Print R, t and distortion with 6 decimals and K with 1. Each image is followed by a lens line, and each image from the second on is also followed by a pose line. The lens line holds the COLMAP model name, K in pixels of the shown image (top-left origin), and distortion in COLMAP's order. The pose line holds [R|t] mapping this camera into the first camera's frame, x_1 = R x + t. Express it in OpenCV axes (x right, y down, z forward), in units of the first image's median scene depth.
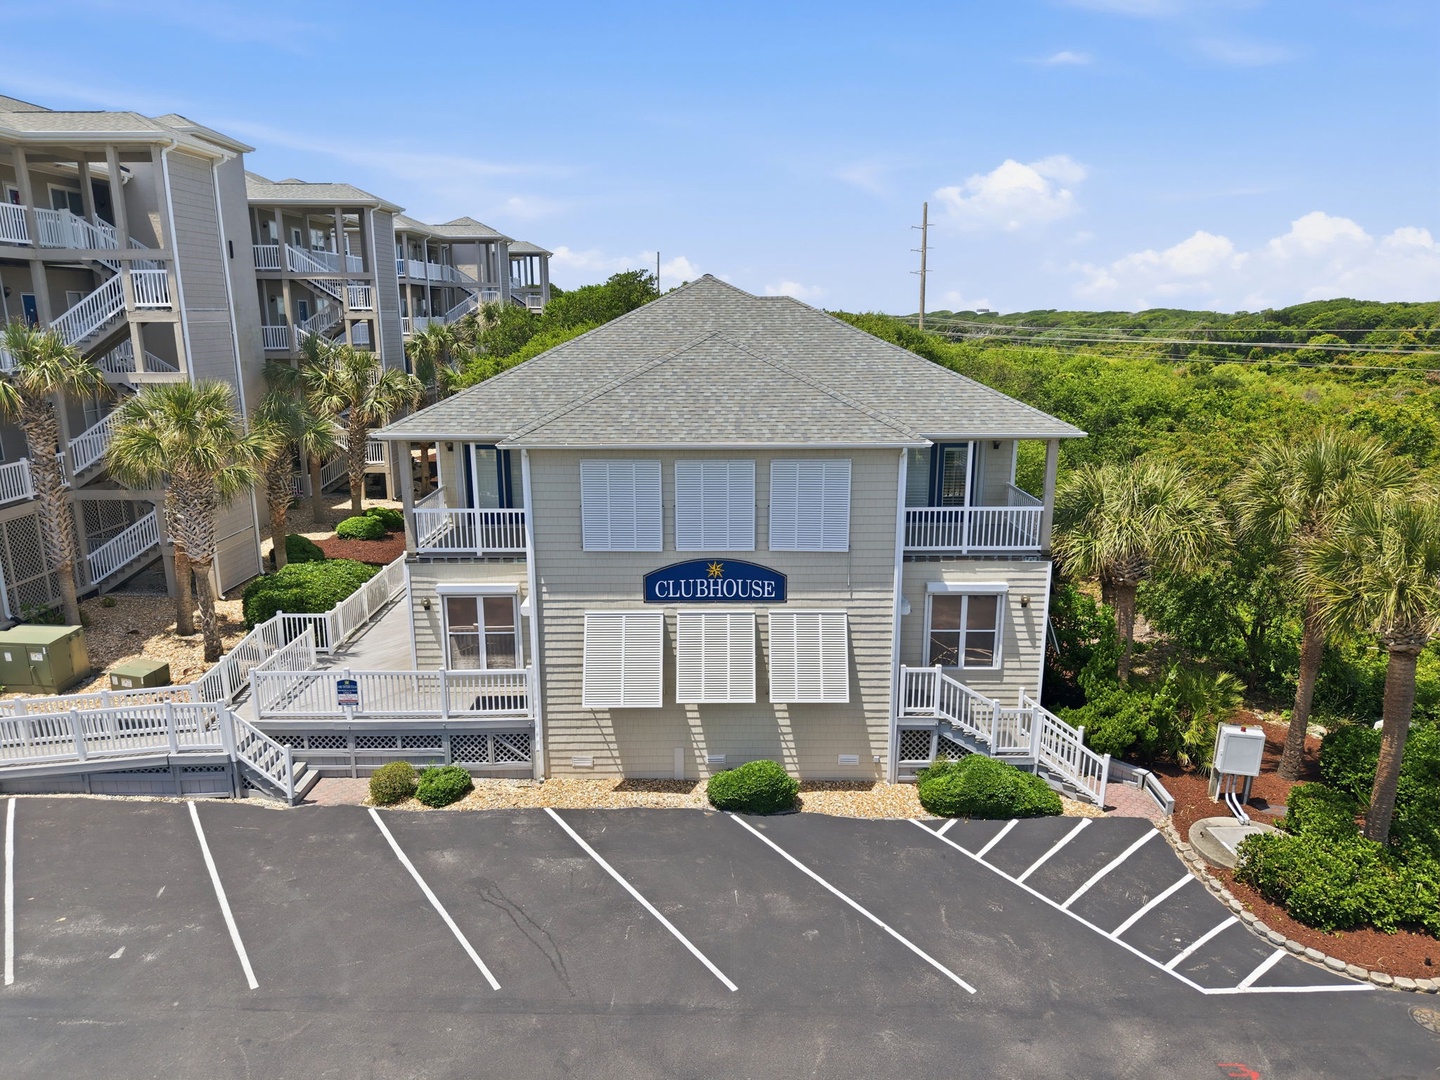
lens RADIAL K [[958.2, 0, 728.3], [0, 958.2, 543.4], [0, 0, 1]] dist [0.031518, -0.031171]
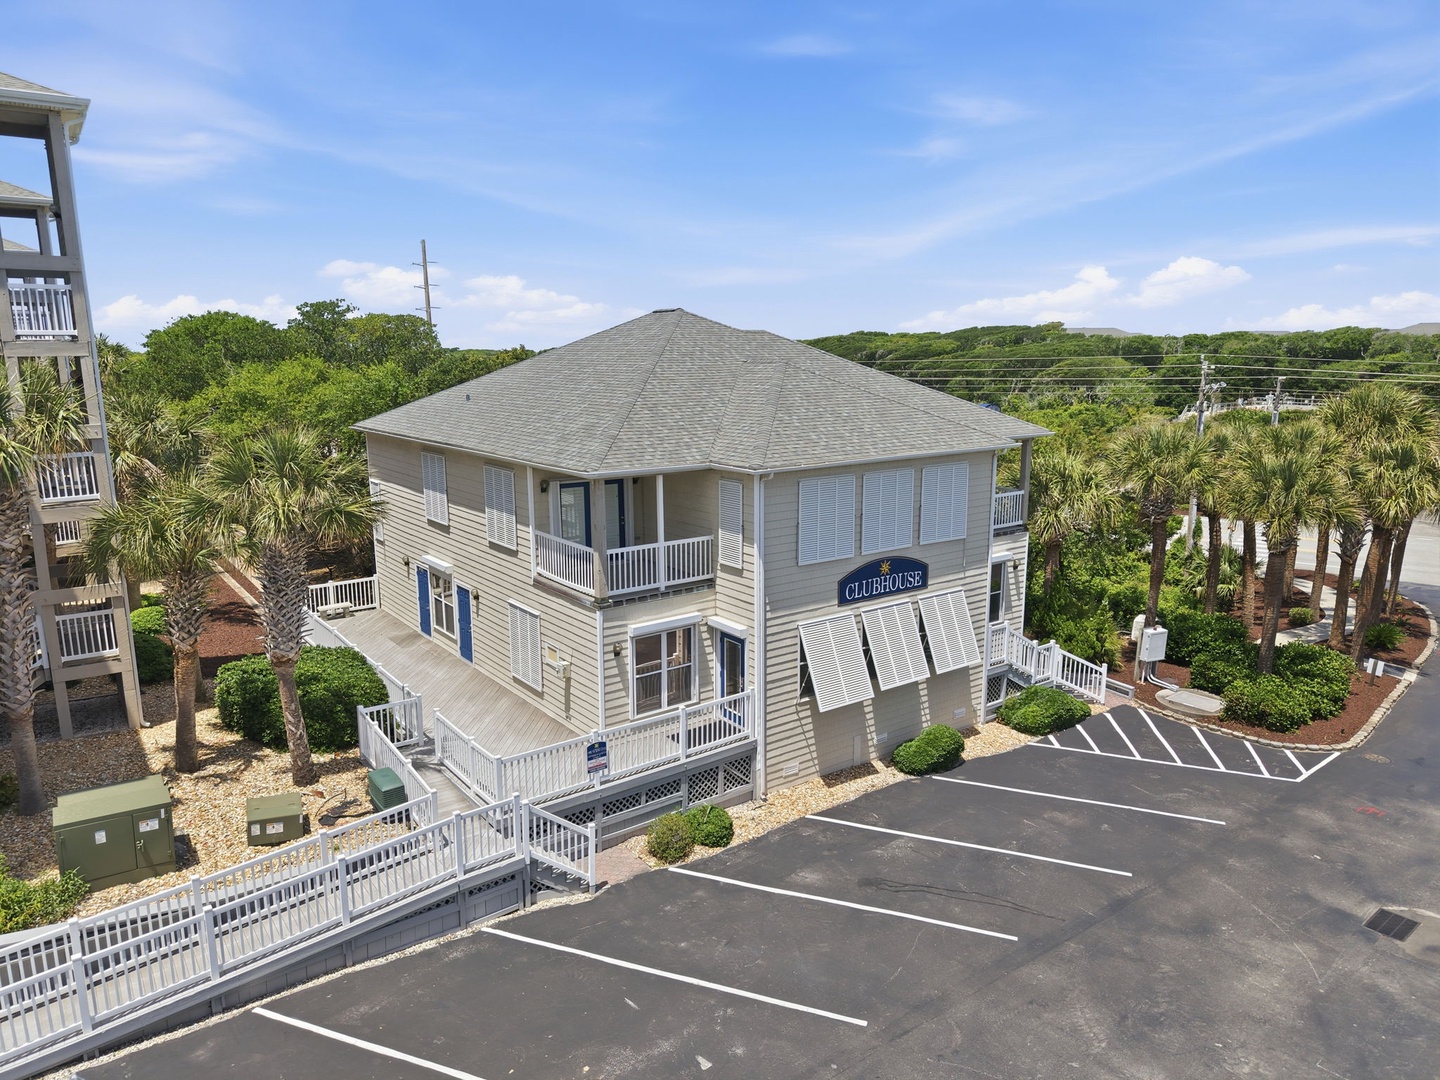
lens RADIAL K [[958.2, 0, 723.6], [0, 958.2, 535.0], [0, 0, 1]] dist [0.031518, -0.031171]
pose [[0.806262, -0.111437, 0.580968, -0.817436], [0.137661, 0.990479, -0.001058, -0.035441], [-0.575318, 0.080830, 0.813926, 0.181771]]
